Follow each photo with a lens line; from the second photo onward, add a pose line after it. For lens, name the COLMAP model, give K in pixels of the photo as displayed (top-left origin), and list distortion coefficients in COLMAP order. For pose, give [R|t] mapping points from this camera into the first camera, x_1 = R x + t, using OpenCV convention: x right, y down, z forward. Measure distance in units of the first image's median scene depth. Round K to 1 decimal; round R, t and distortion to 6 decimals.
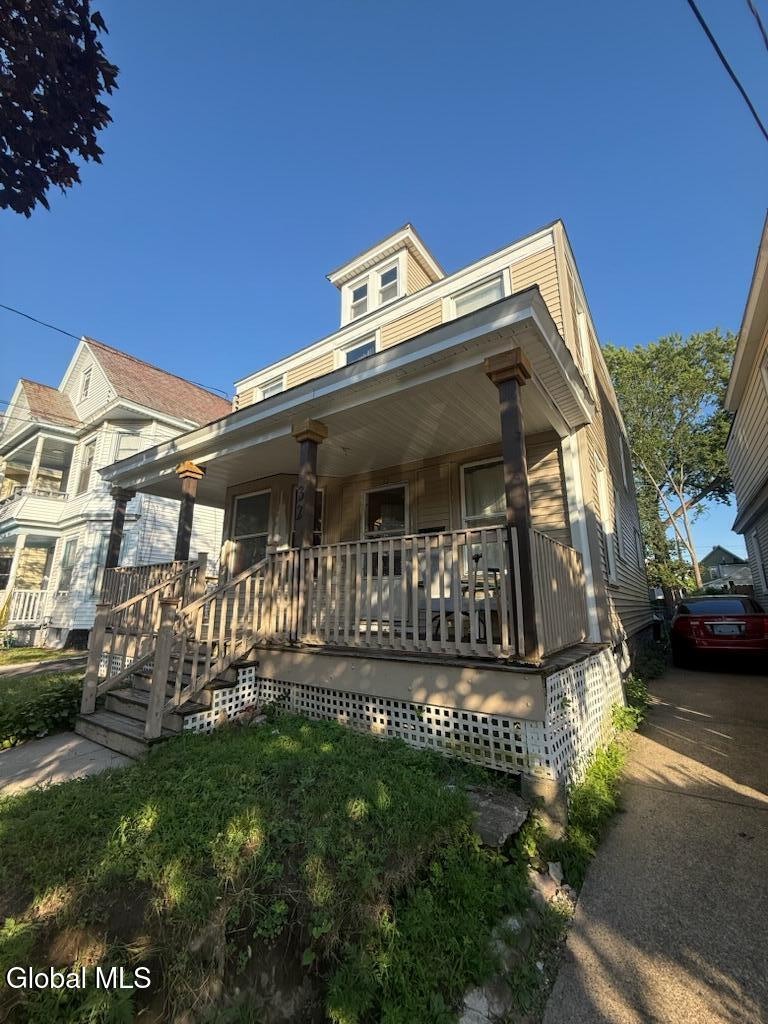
lens RADIAL K [[404.6, 0, 385.7], [0, 404.6, 503.6], [0, 0, 1]] dist [0.004140, 0.000175]
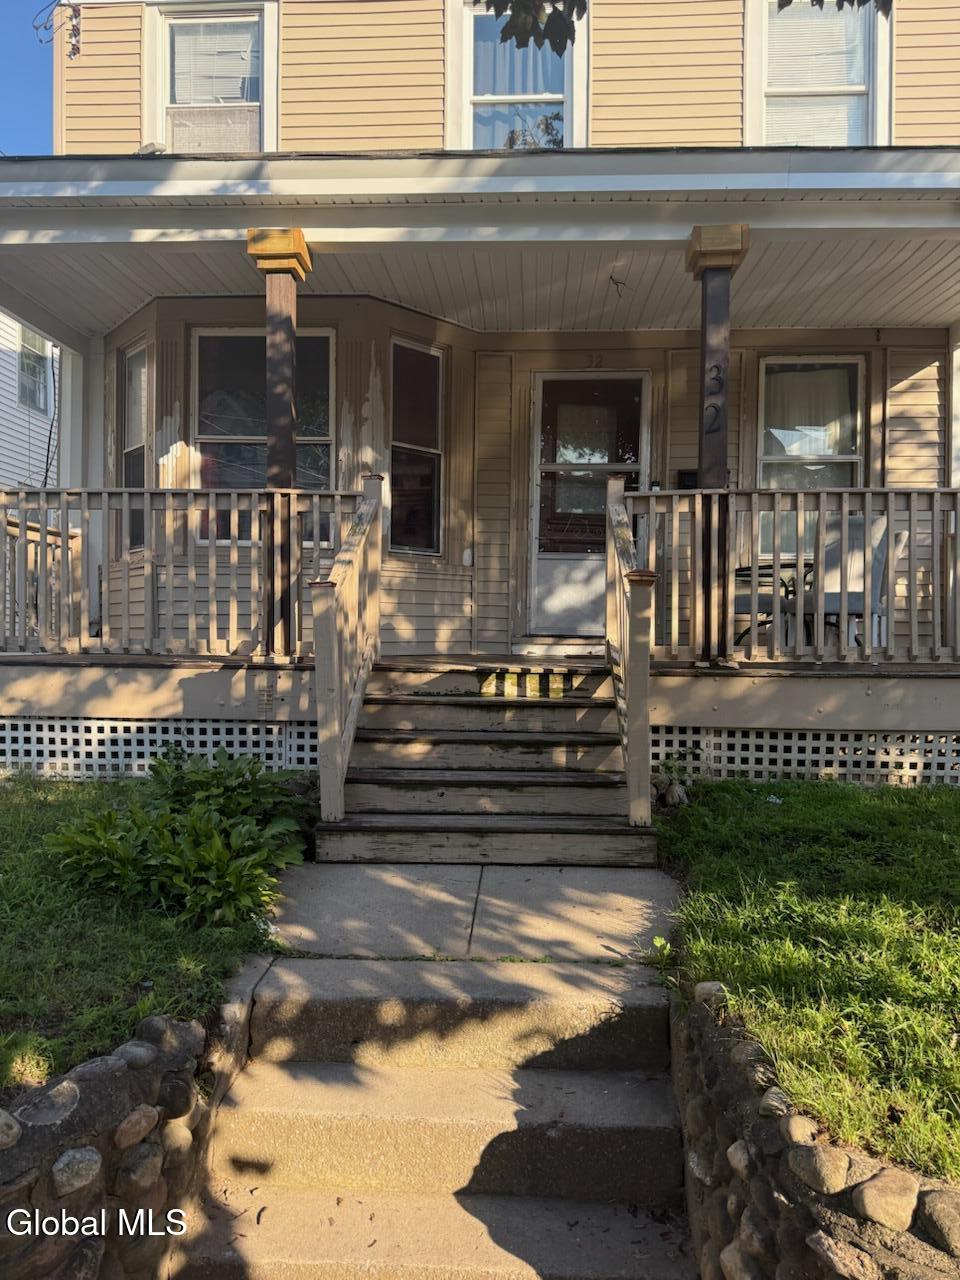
lens RADIAL K [[886.0, 0, 479.4], [0, 886.0, 644.6], [0, 0, 1]] dist [-0.003239, -0.004615]
pose [[0.850115, -0.002239, 0.526593, -0.948296], [-0.135048, 0.965621, 0.222122, 0.079062], [-0.508986, -0.259944, 0.820586, 0.147181]]
